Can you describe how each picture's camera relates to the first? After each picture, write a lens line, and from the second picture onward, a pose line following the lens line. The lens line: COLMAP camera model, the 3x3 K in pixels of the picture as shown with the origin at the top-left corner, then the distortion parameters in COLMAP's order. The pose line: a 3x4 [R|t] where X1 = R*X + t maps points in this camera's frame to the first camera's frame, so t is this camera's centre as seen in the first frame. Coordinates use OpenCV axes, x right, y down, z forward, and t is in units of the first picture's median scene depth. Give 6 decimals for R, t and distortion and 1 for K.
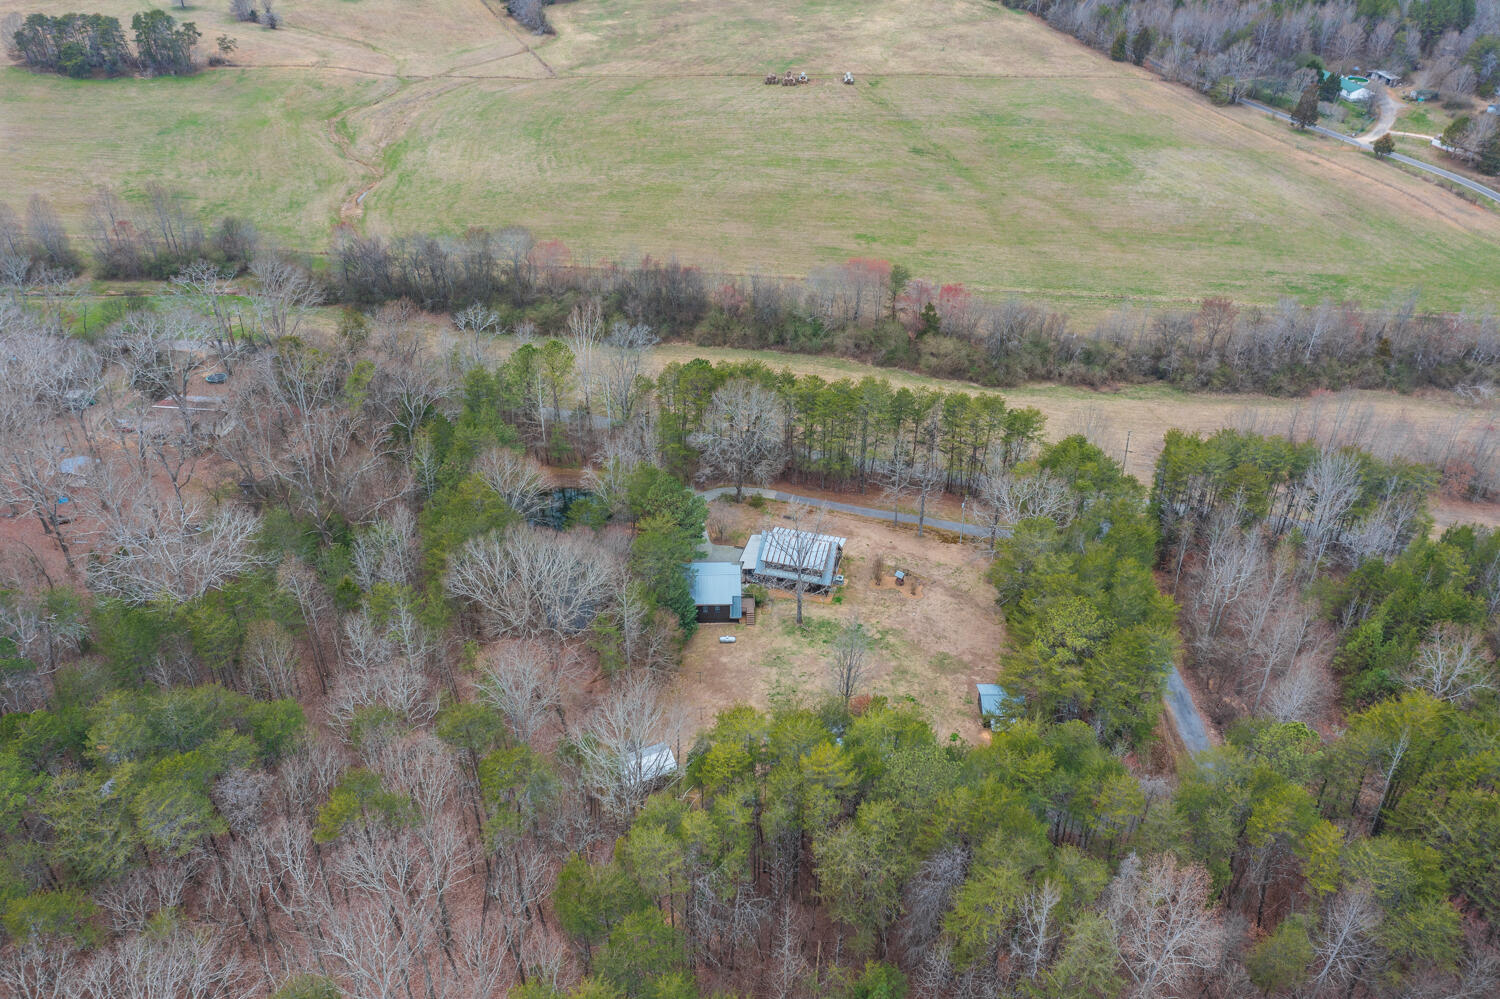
lens RADIAL K [[1196.0, 0, 744.0], [0, 1196.0, 492.6], [0, 0, 1]] dist [-0.005739, -0.000743]
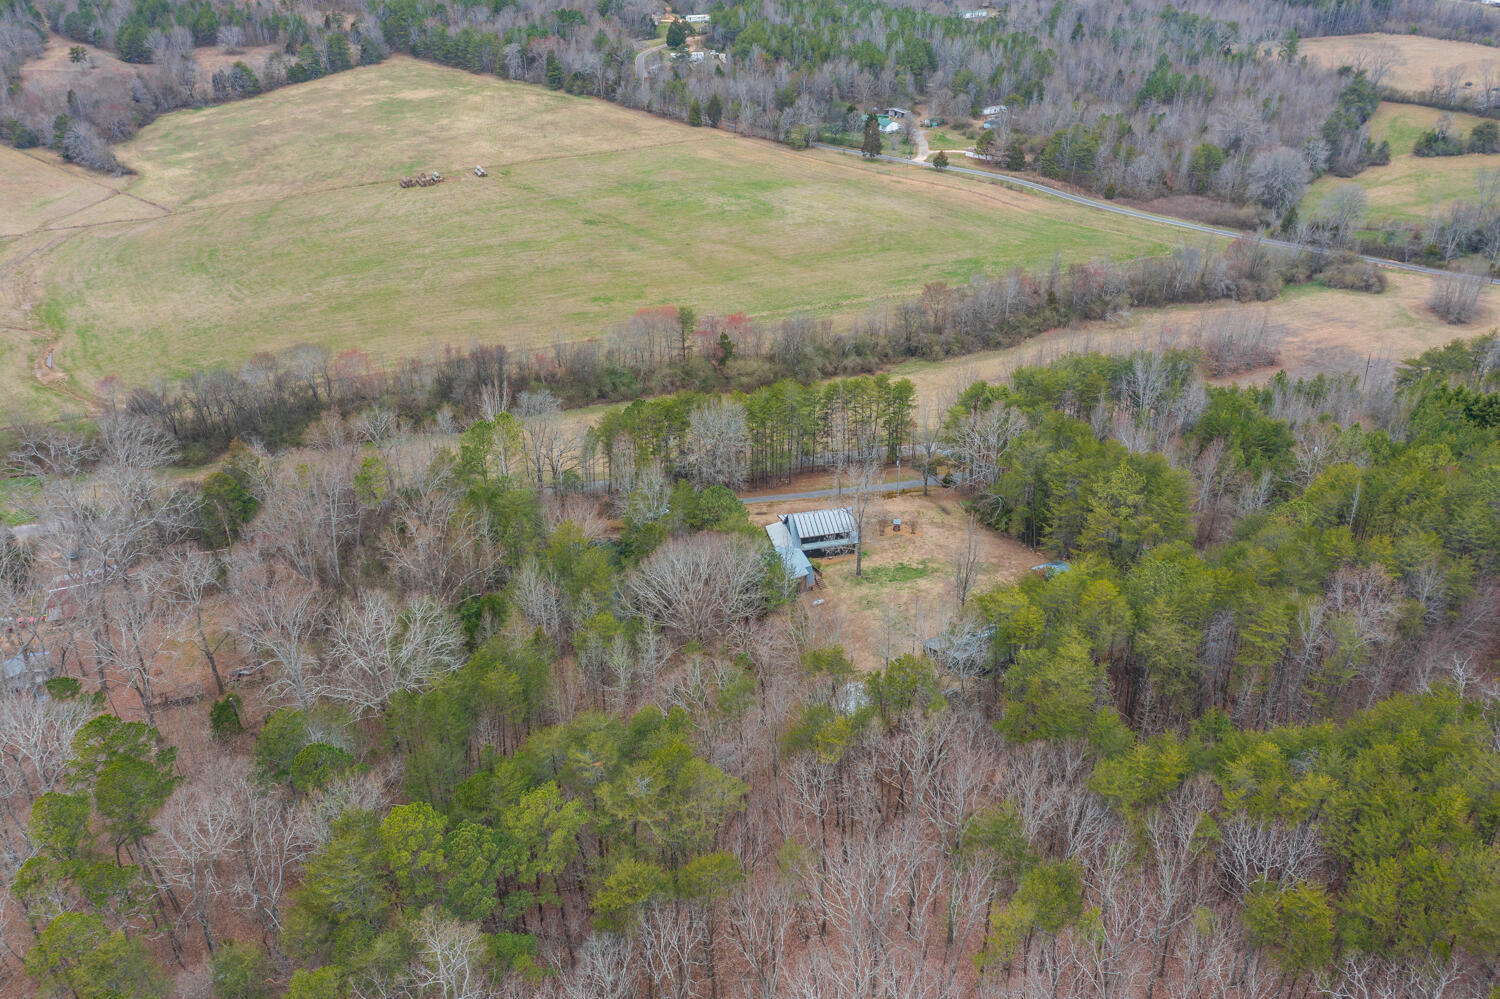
lens RADIAL K [[1196.0, 0, 749.9], [0, 1196.0, 500.7], [0, 0, 1]] dist [-0.005739, -0.000743]
pose [[0.879845, -0.246090, 0.406587, -0.244383], [0.275545, 0.961179, -0.014512, 0.013079], [-0.387231, 0.124801, 0.913497, -0.015216]]
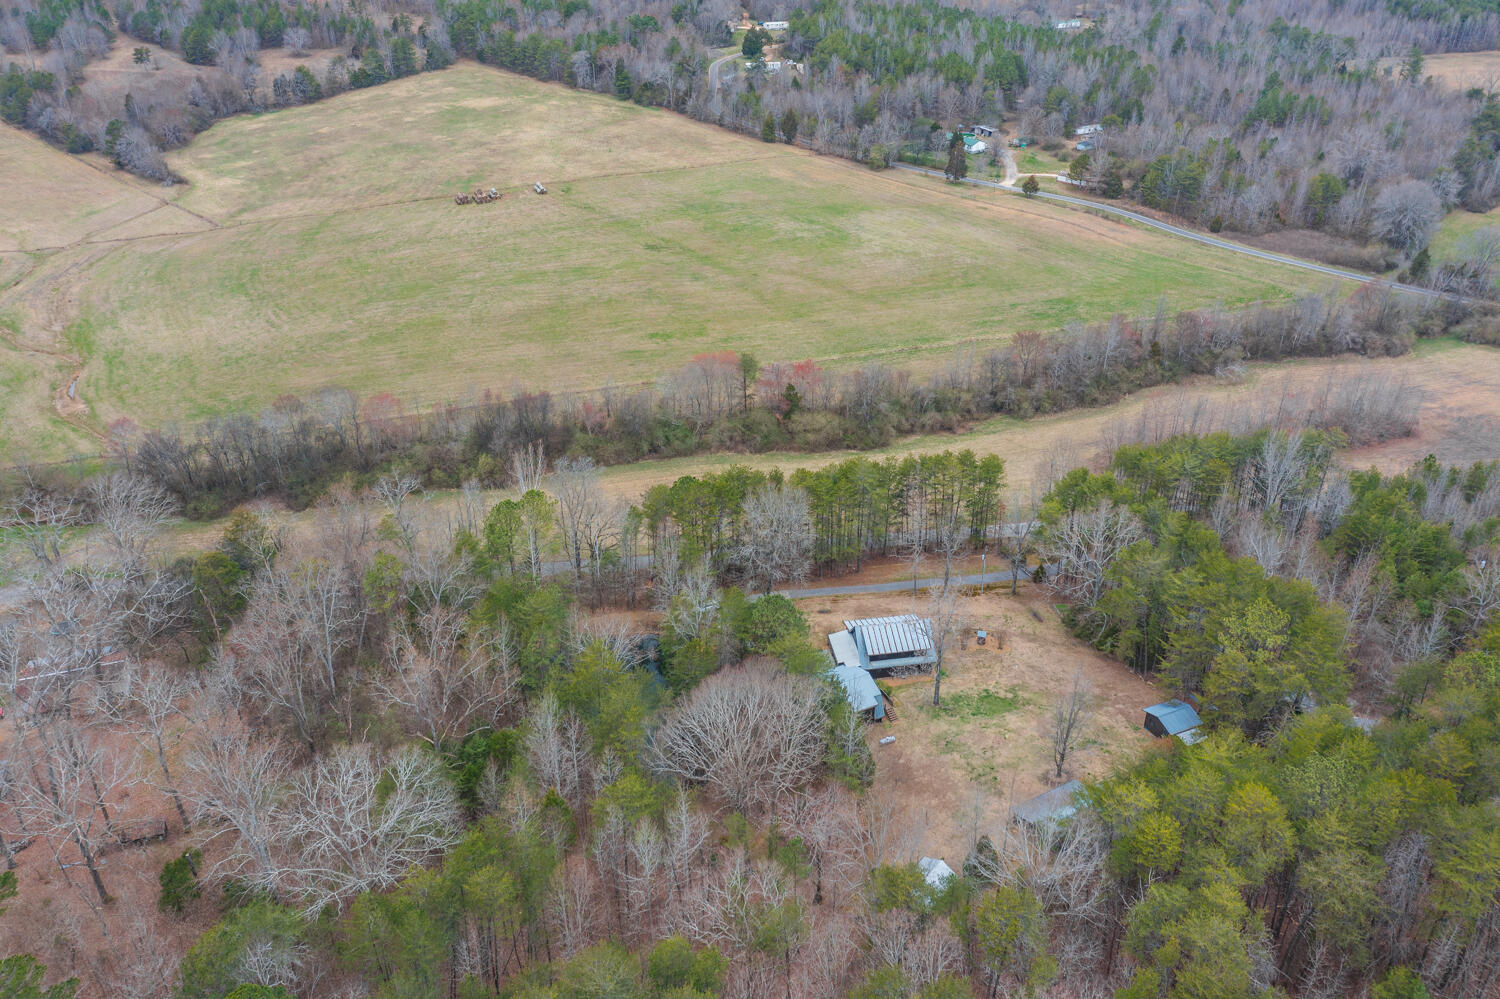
lens RADIAL K [[1196.0, 0, 746.9], [0, 1196.0, 497.2], [0, 0, 1]] dist [-0.005739, -0.000743]
pose [[0.909107, -0.214218, 0.357261, -0.201156], [0.240618, 0.970138, -0.030583, -0.031725], [-0.340041, 0.113766, 0.933504, 0.053051]]
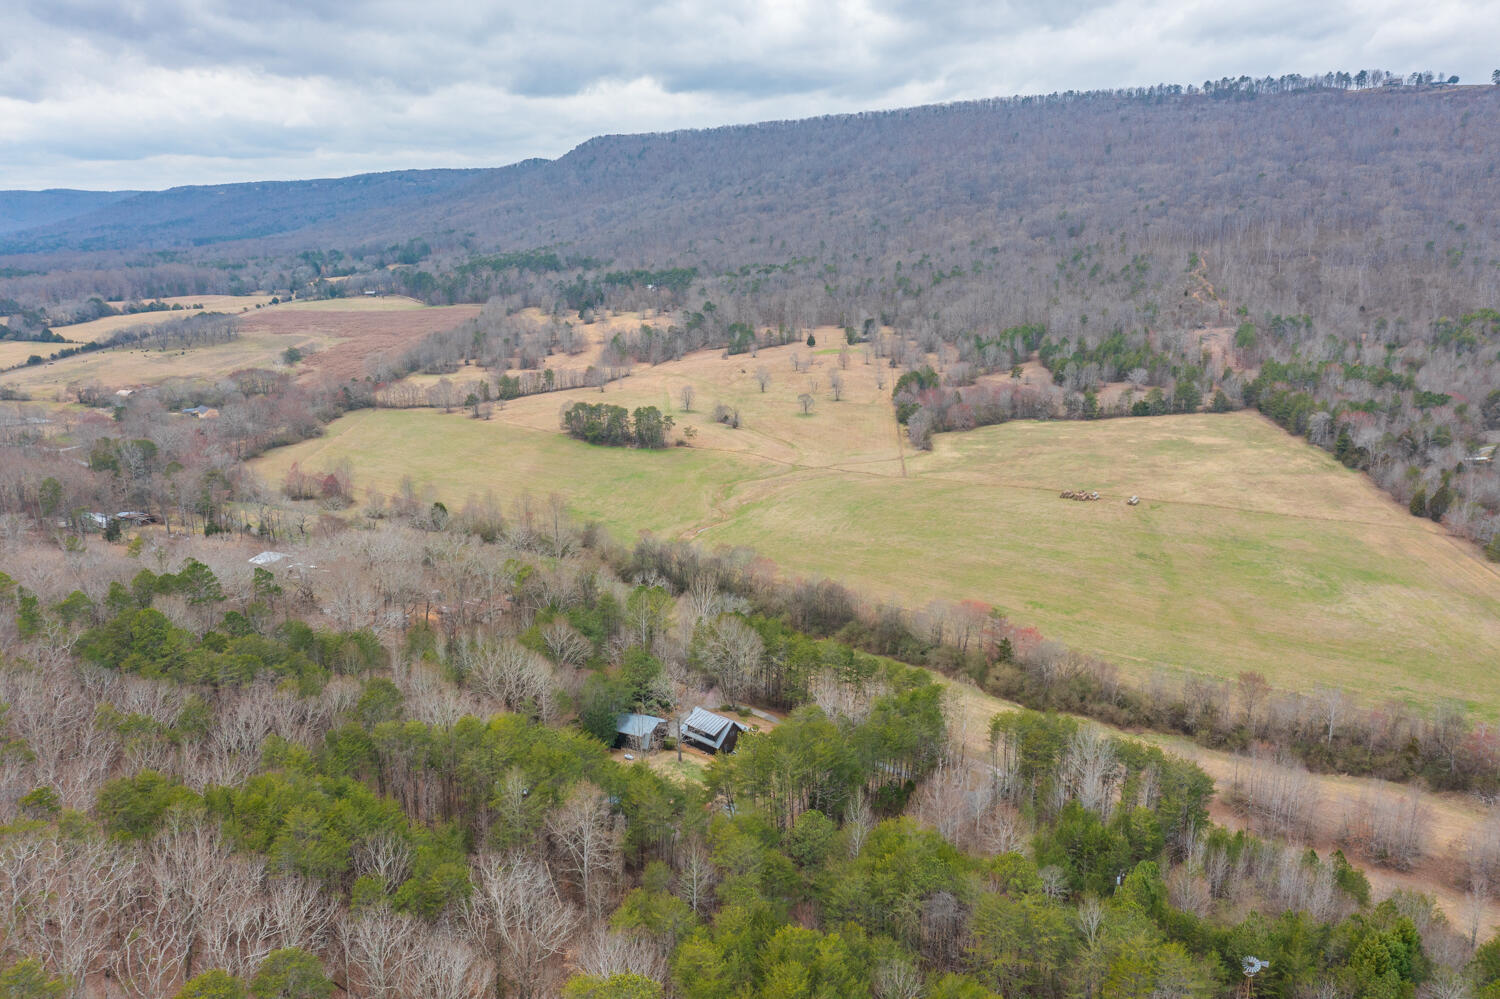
lens RADIAL K [[1196.0, 0, 747.2], [0, 1196.0, 497.2], [0, 0, 1]] dist [-0.005739, -0.000743]
pose [[0.873621, 0.104925, -0.475161, 0.377660], [-0.266666, 0.920026, -0.287127, 0.102014], [0.407034, 0.377550, 0.831733, -0.146156]]
